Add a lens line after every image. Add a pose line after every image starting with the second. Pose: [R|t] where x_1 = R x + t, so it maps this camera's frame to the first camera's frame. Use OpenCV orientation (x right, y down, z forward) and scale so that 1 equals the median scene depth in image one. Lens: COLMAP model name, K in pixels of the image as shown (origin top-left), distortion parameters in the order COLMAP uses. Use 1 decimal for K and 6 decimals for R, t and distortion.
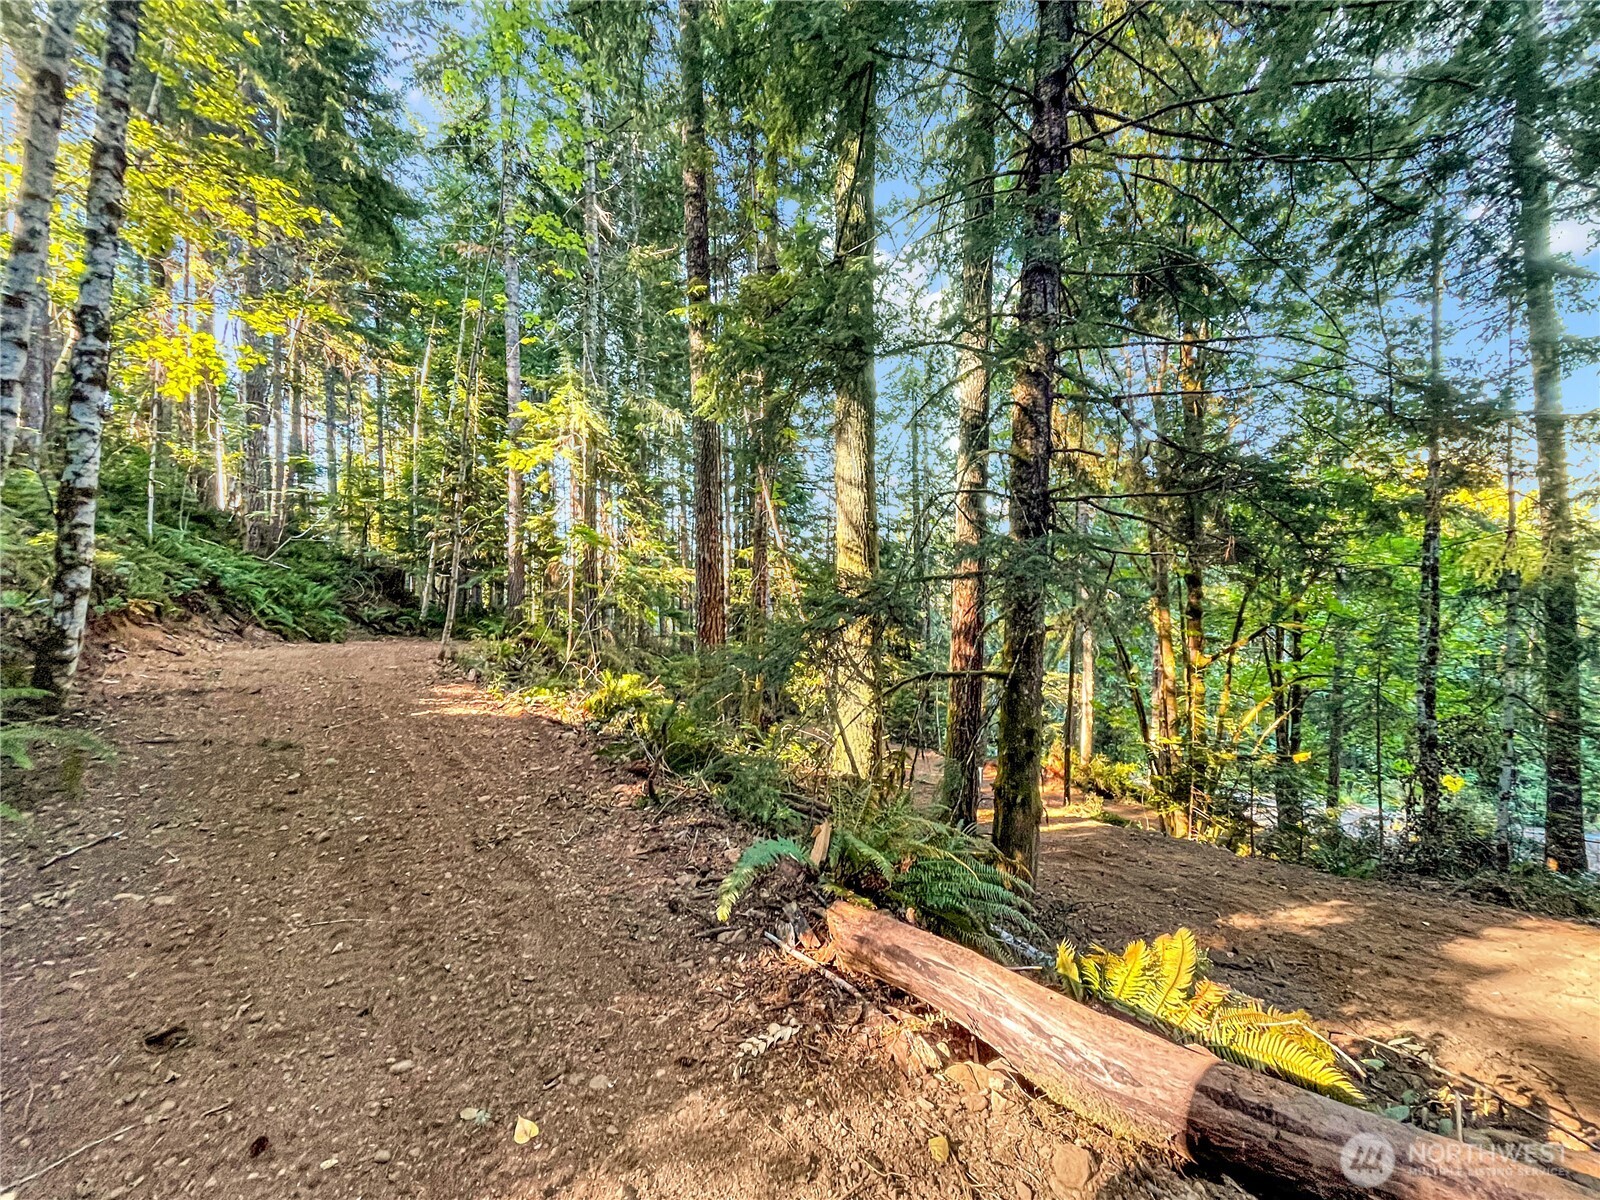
lens RADIAL K [[649.7, 0, 806.8], [0, 649.7, 597.0], [0, 0, 1]] dist [-0.002211, -0.000301]
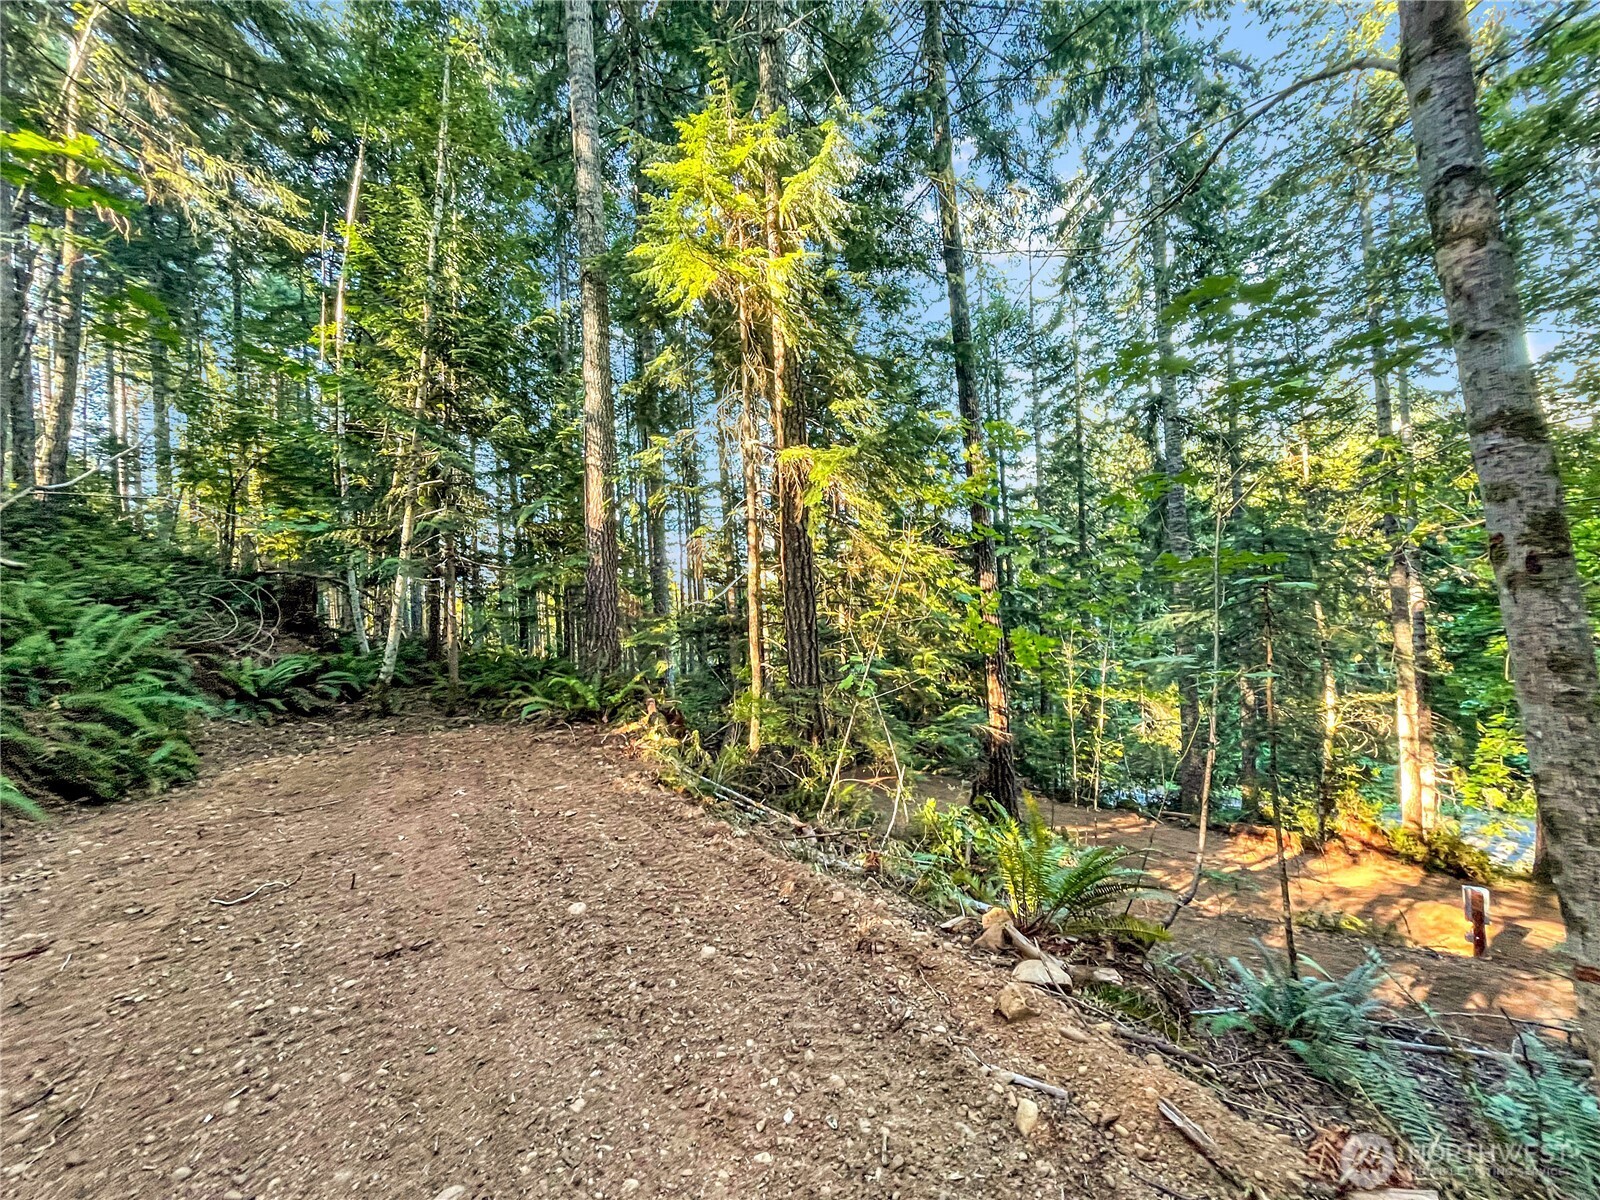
lens RADIAL K [[649.7, 0, 806.8], [0, 649.7, 597.0], [0, 0, 1]] dist [-0.002211, -0.000301]
pose [[0.988858, -0.033006, 0.145159, -0.518745], [0.035607, 0.999248, -0.015356, -0.008590], [-0.144543, 0.020354, 0.989289, 0.720984]]
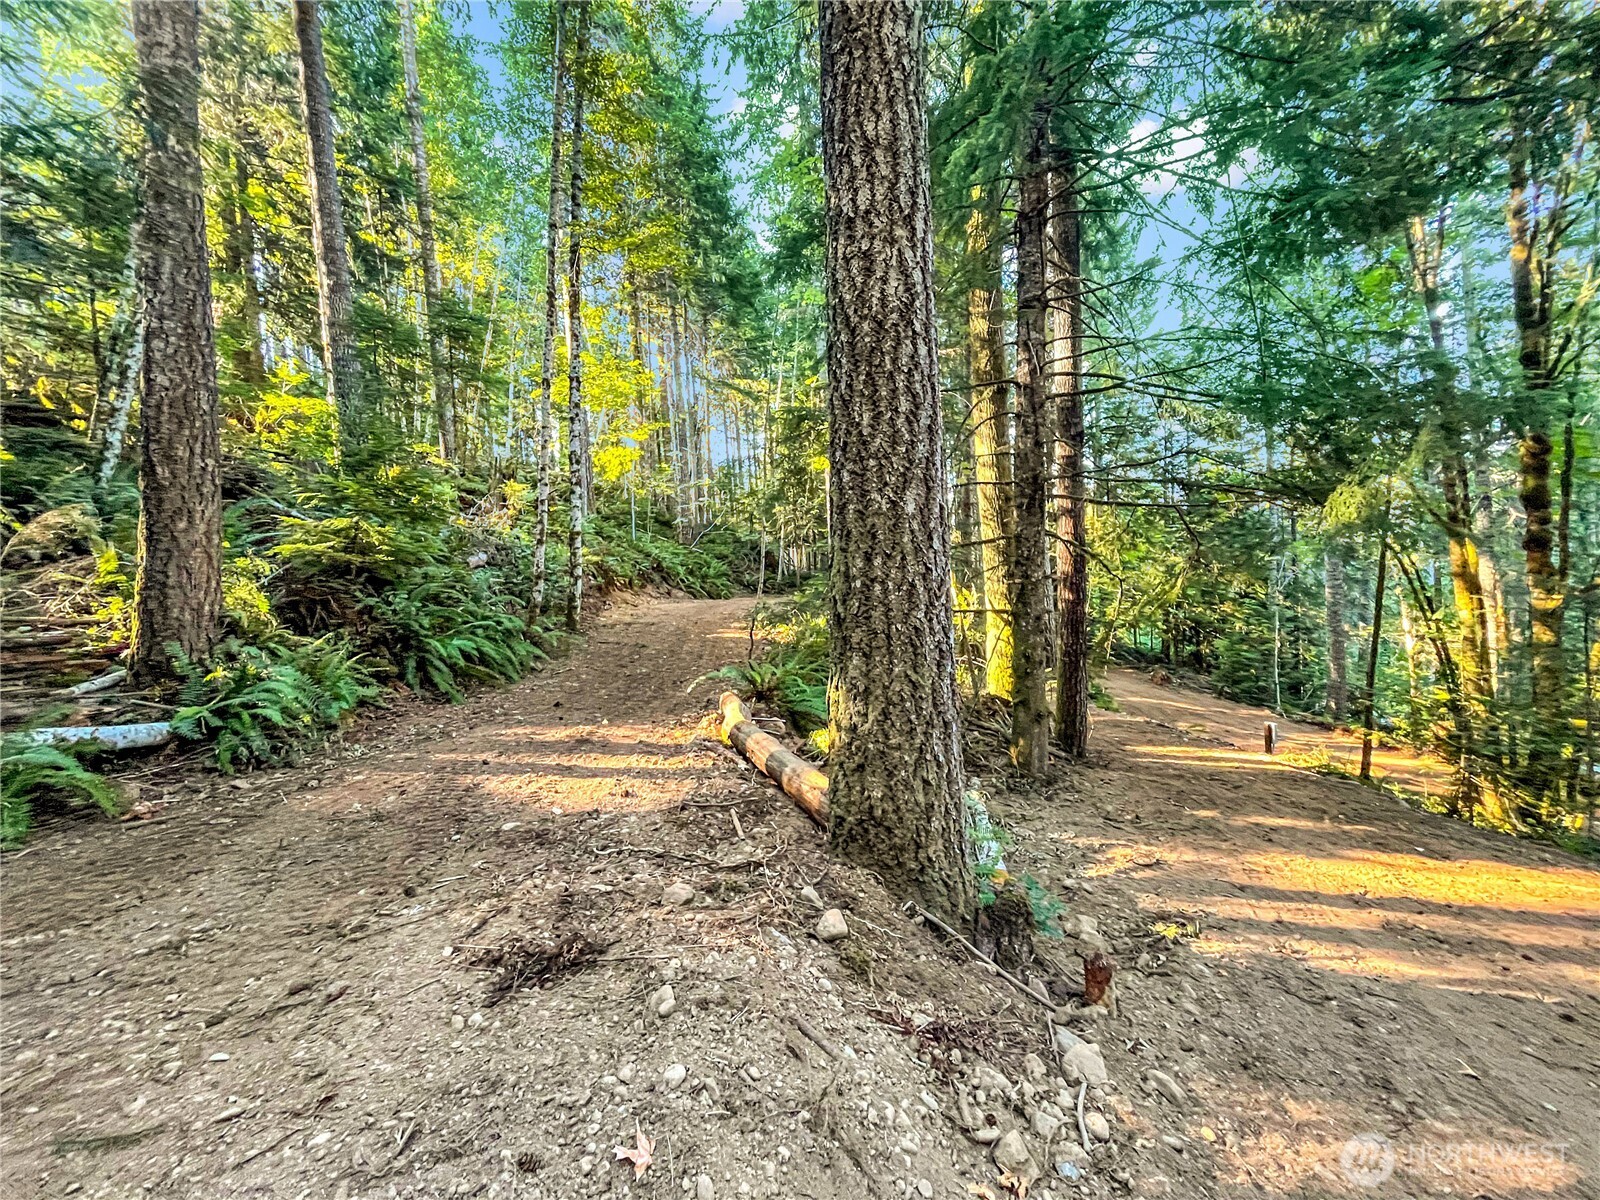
lens RADIAL K [[649.7, 0, 806.8], [0, 649.7, 597.0], [0, 0, 1]] dist [-0.002211, -0.000301]
pose [[0.825718, -0.009428, -0.564004, 0.356940], [0.047852, 0.997427, 0.053383, -0.009661], [0.562049, -0.071068, 0.824045, -0.189013]]
